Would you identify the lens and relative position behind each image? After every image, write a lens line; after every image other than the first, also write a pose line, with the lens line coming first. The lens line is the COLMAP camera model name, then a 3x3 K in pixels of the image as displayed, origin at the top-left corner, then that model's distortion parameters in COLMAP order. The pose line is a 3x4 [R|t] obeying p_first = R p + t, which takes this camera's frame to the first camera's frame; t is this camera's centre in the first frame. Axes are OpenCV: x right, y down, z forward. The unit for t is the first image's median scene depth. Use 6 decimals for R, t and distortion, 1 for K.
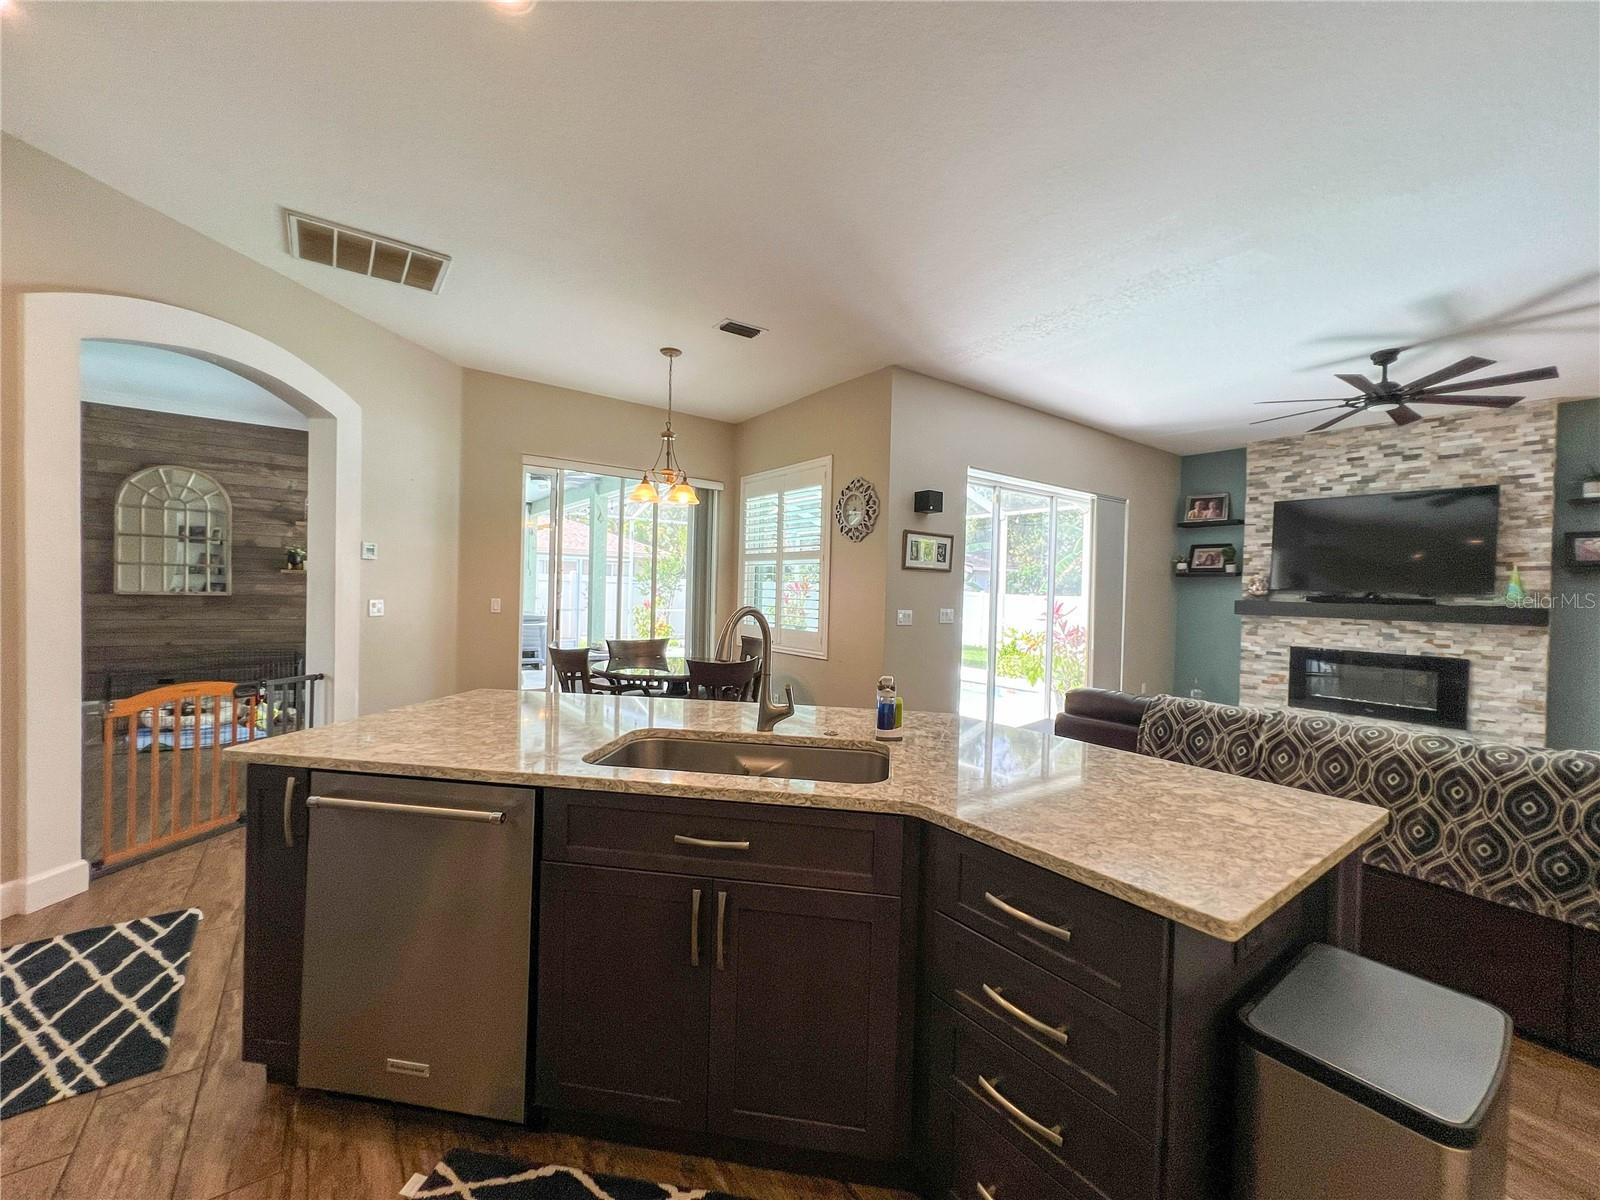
lens RADIAL K [[641.6, 0, 796.5], [0, 641.6, 596.8], [0, 0, 1]] dist [-0.003229, 0.001265]
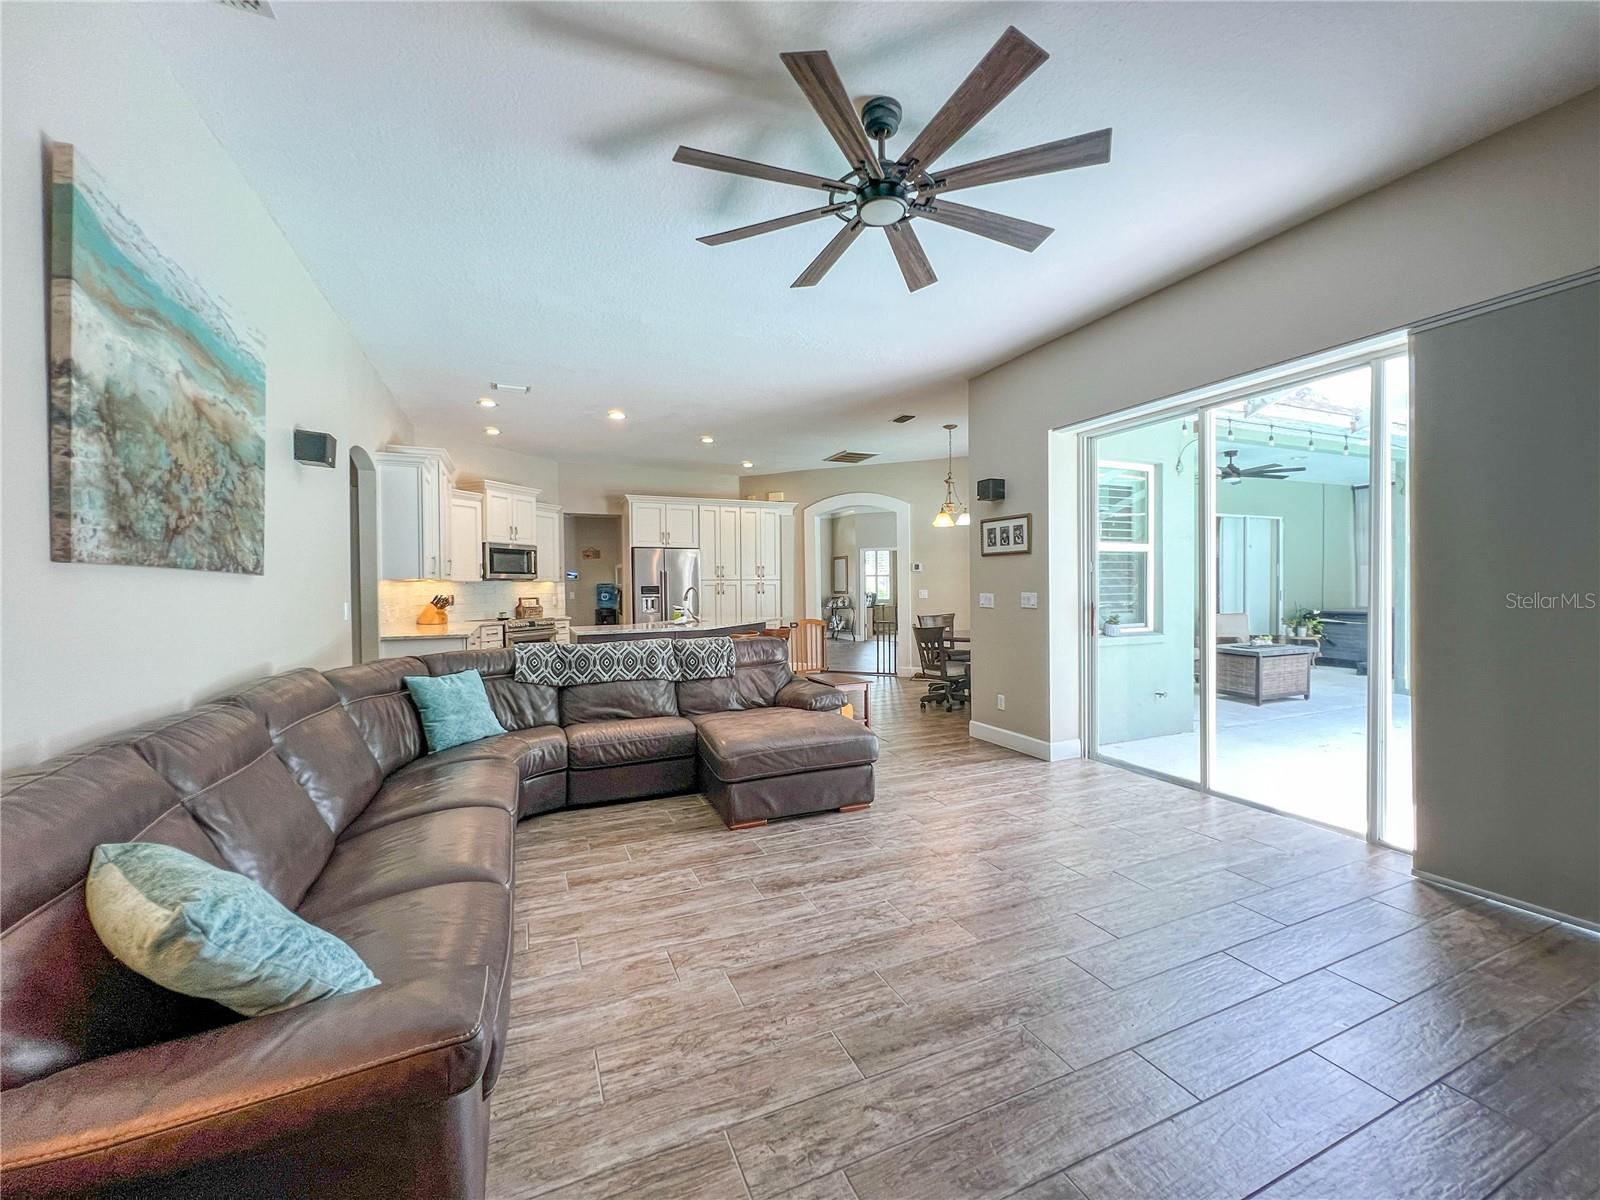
lens RADIAL K [[641.6, 0, 796.5], [0, 641.6, 596.8], [0, 0, 1]] dist [-0.003229, 0.001265]
pose [[-0.227521, -0.005631, -0.973757, 1.168126], [-0.006357, 0.999971, -0.004297, 0.029588], [0.973753, 0.005213, -0.227550, 0.840682]]
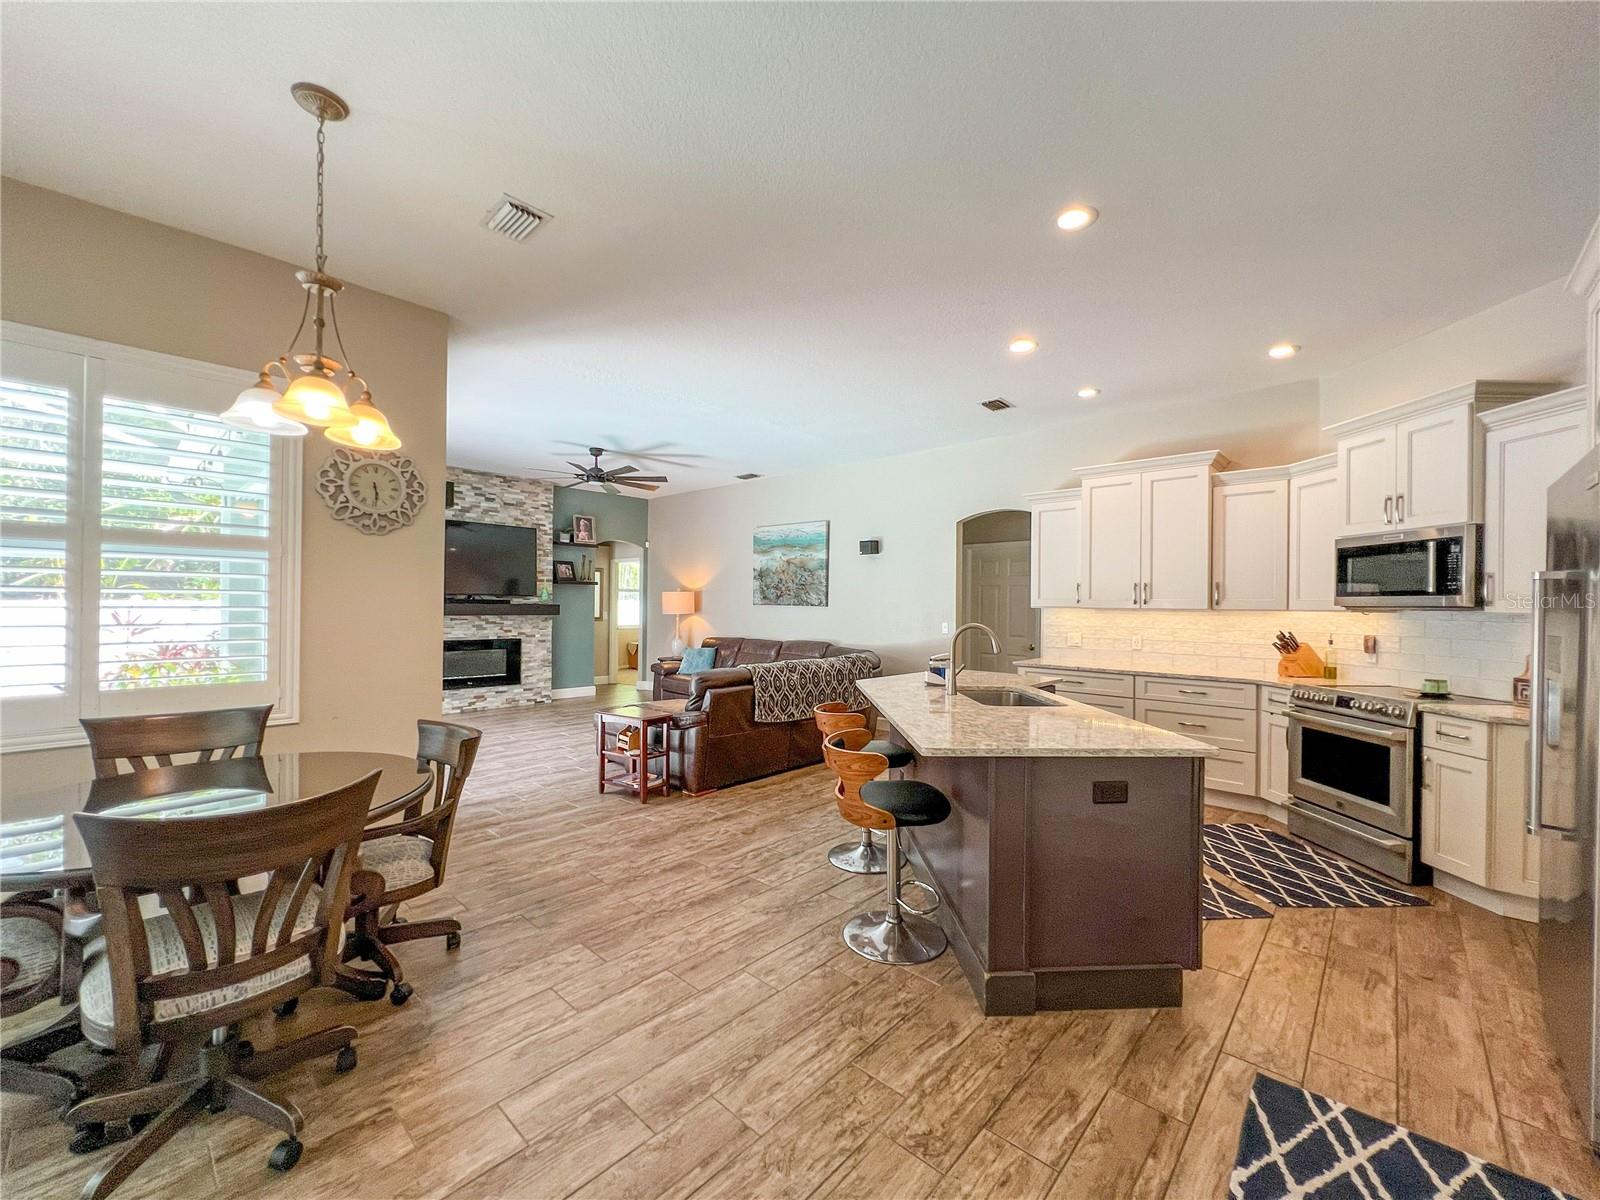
lens RADIAL K [[641.2, 0, 804.4], [0, 641.2, 603.9], [0, 0, 1]] dist [-0.002402, 0.000345]
pose [[-0.191373, -0.026499, 0.981160, -0.611188], [-0.004524, 0.999649, 0.026116, -0.029465], [-0.981507, 0.000559, -0.191426, 0.633553]]
